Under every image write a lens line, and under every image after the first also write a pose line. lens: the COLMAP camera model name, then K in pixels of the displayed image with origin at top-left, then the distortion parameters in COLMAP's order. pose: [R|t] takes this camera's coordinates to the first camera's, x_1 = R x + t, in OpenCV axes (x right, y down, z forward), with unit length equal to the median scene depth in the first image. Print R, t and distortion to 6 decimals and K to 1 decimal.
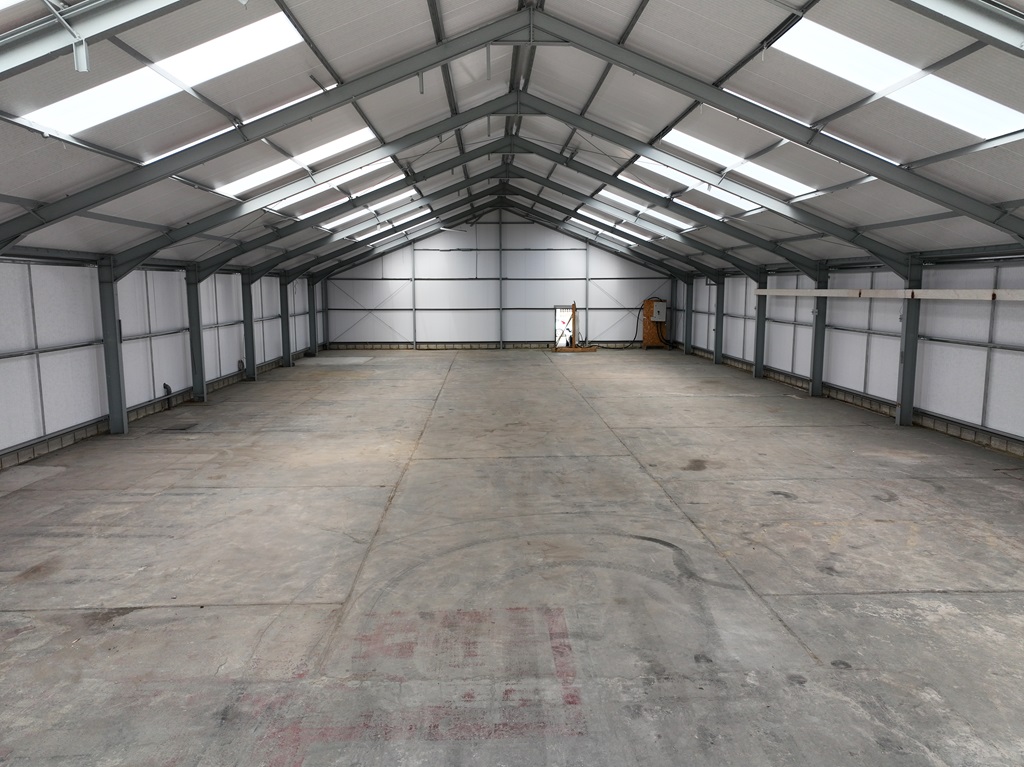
lens RADIAL K [[718.9, 0, 515.2], [0, 718.9, 382.1], [0, 0, 1]] dist [-0.003580, 0.021109]
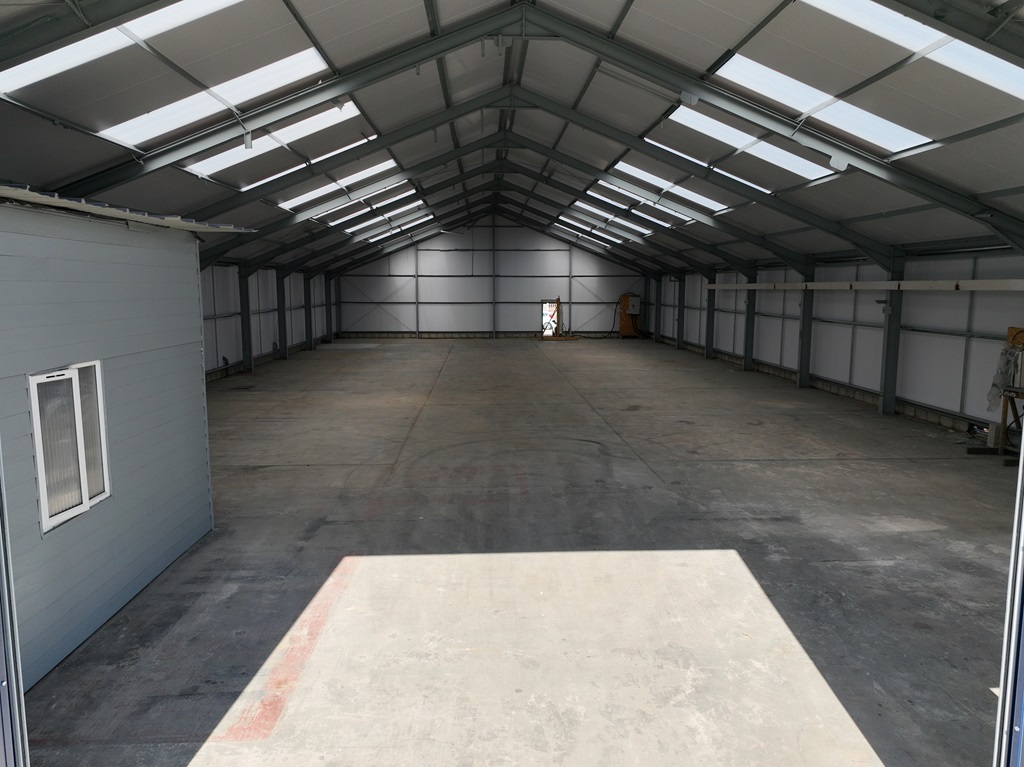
lens RADIAL K [[718.9, 0, 515.2], [0, 718.9, 382.1], [0, 0, 1]] dist [-0.003580, 0.021109]
pose [[0.999972, 0.002969, 0.006837, 0.009598], [-0.002968, 0.999996, -0.000069, 0.036359], [-0.006837, 0.000049, 0.999977, -0.204980]]
